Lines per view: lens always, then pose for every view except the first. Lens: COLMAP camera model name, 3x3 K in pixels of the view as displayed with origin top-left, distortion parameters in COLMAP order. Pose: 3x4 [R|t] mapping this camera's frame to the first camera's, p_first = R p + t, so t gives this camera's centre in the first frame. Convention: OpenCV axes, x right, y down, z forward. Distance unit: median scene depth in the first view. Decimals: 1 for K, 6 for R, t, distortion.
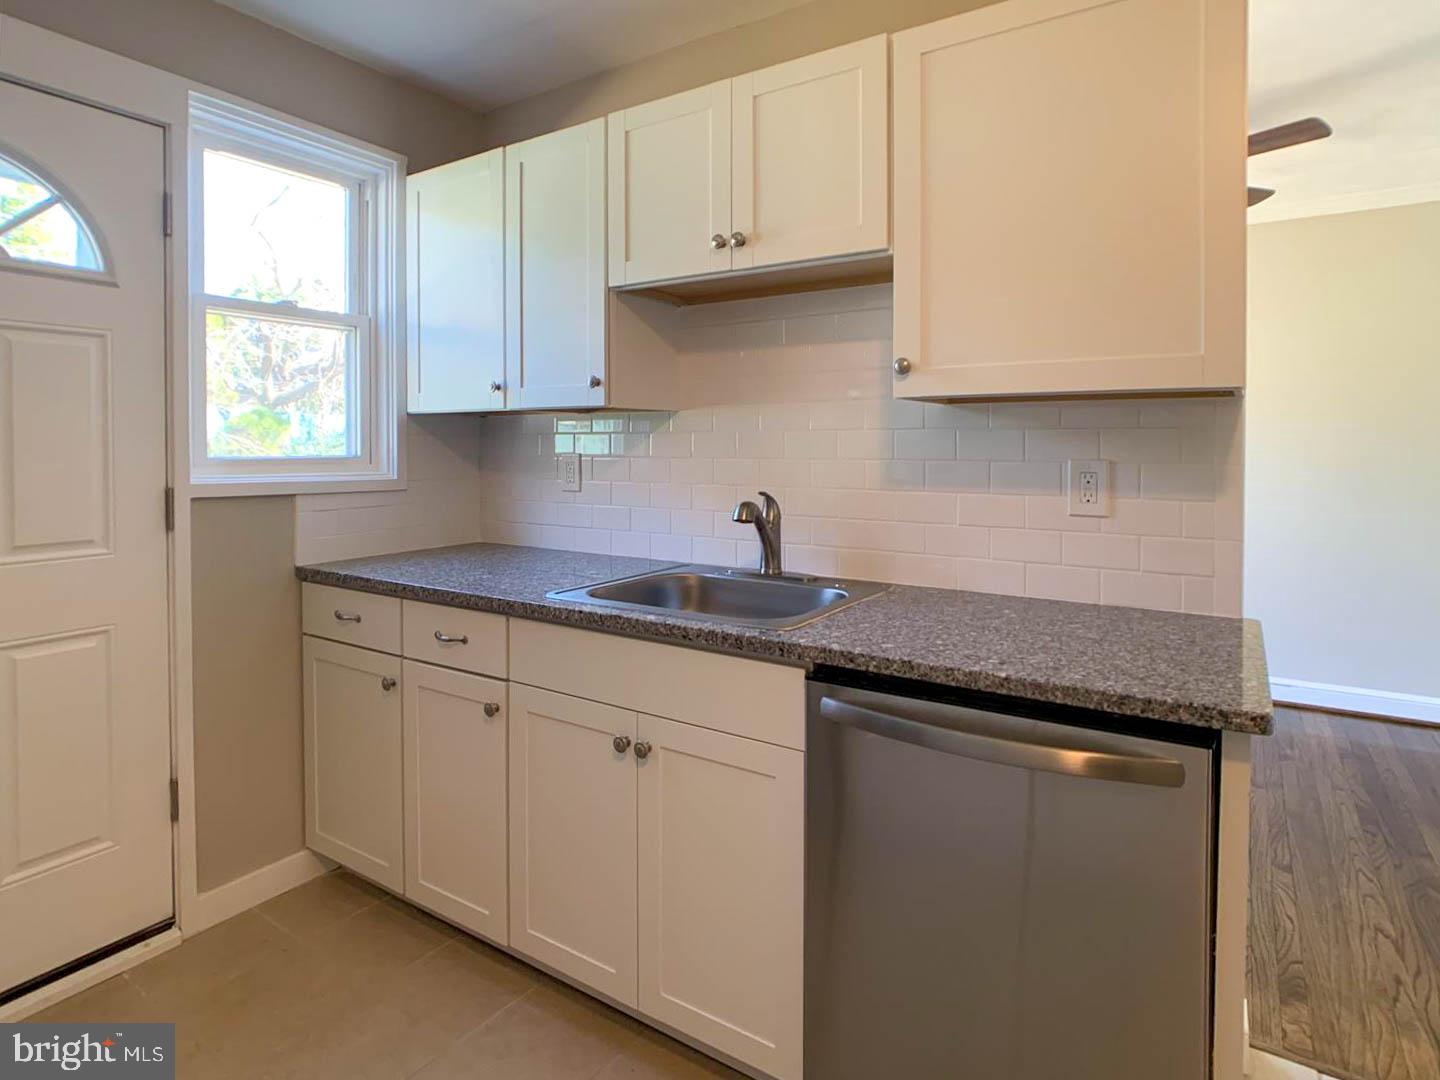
lens RADIAL K [[796.6, 0, 721.1], [0, 796.6, 447.9], [0, 0, 1]] dist [-0.015386, 0.000439]
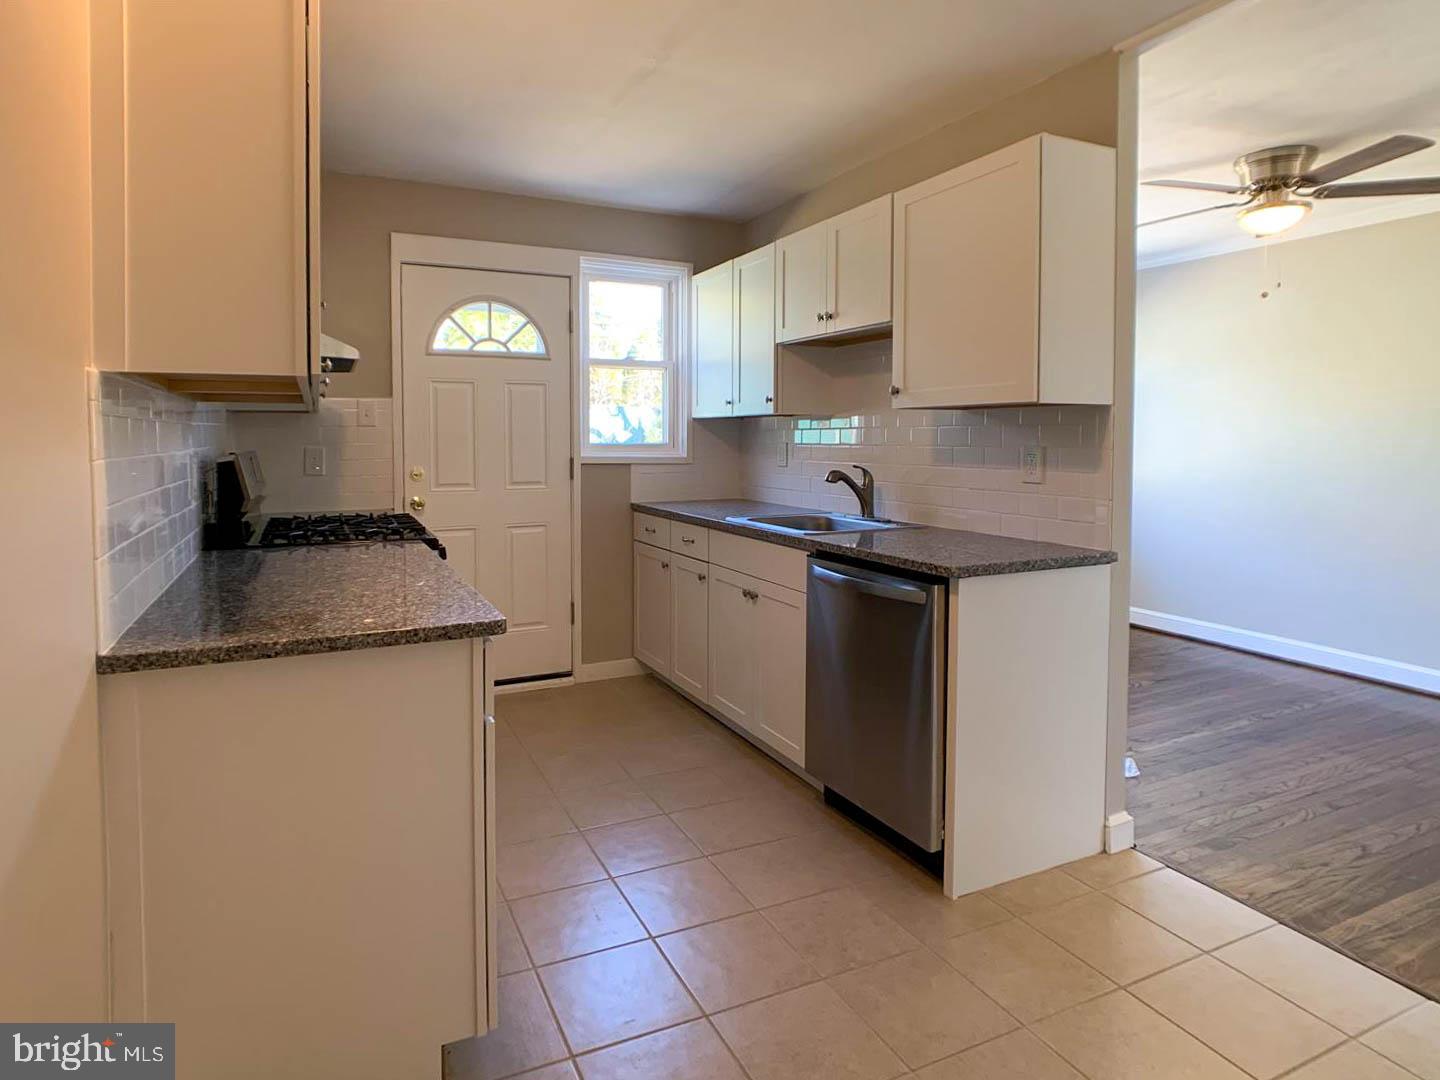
lens RADIAL K [[802.4, 0, 659.0], [0, 802.4, 467.4], [0, 0, 1]] dist [-0.029420, 0.011266]
pose [[0.834462, 0.020630, -0.550678, 0.596539], [-0.003427, 0.999474, 0.032251, 0.007661], [0.551054, -0.025025, 0.834094, -0.565874]]
